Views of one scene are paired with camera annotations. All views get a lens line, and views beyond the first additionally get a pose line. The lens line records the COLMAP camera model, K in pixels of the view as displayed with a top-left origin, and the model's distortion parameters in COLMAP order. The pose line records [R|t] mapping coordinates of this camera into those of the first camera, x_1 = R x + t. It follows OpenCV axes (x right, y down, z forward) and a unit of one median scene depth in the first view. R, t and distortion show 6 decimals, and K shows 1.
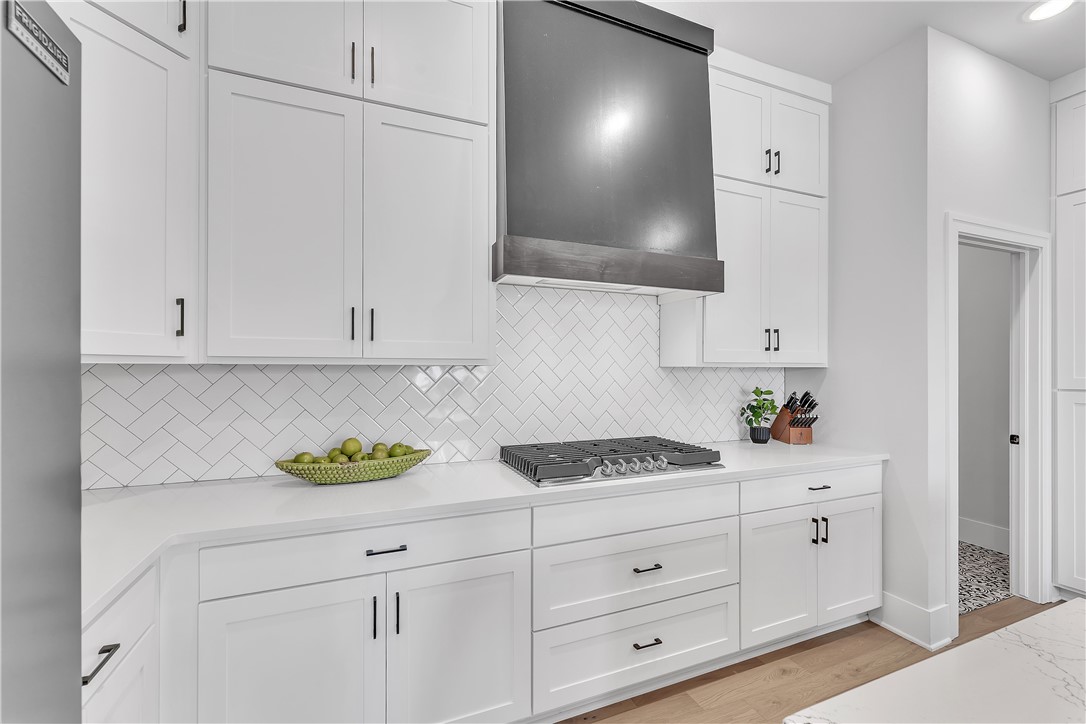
lens RADIAL K [[450.0, 0, 551.1], [0, 450.0, 364.5], [0, 0, 1]] dist [0.000366, 0.000040]
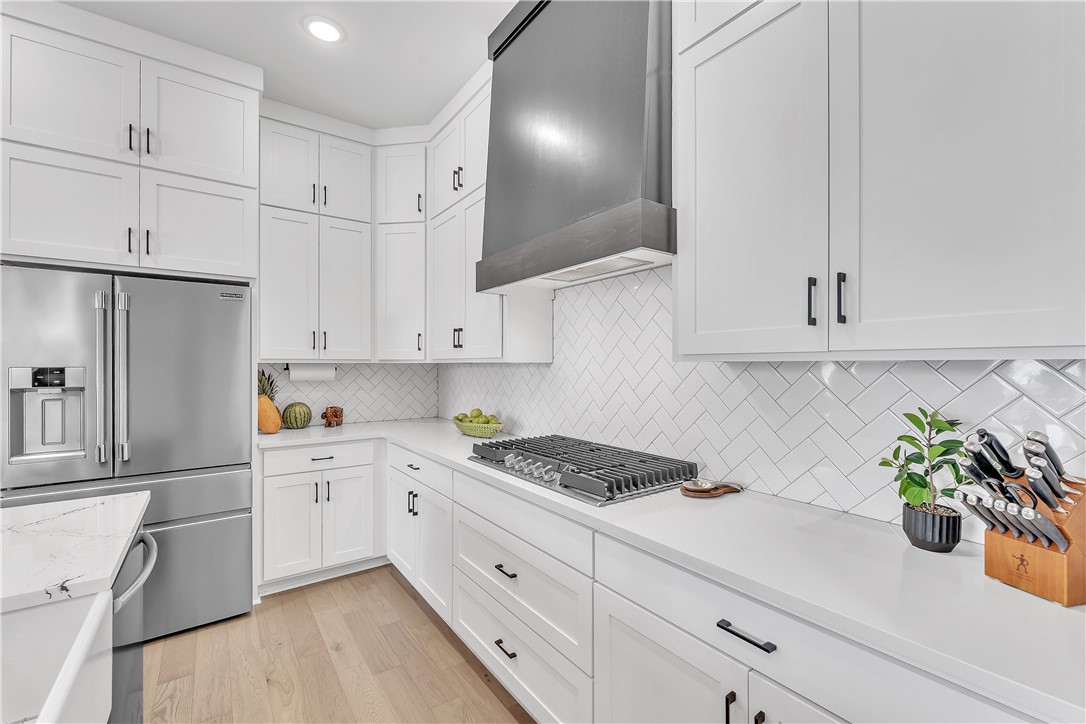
lens RADIAL K [[450.0, 0, 551.1], [0, 450.0, 364.5], [0, 0, 1]] dist [0.000366, 0.000040]
pose [[0.232520, -0.002249, -0.972589, 0.857116], [0.007022, 0.999975, -0.000634, 0.007884], [0.972566, -0.006682, 0.232530, 0.635252]]
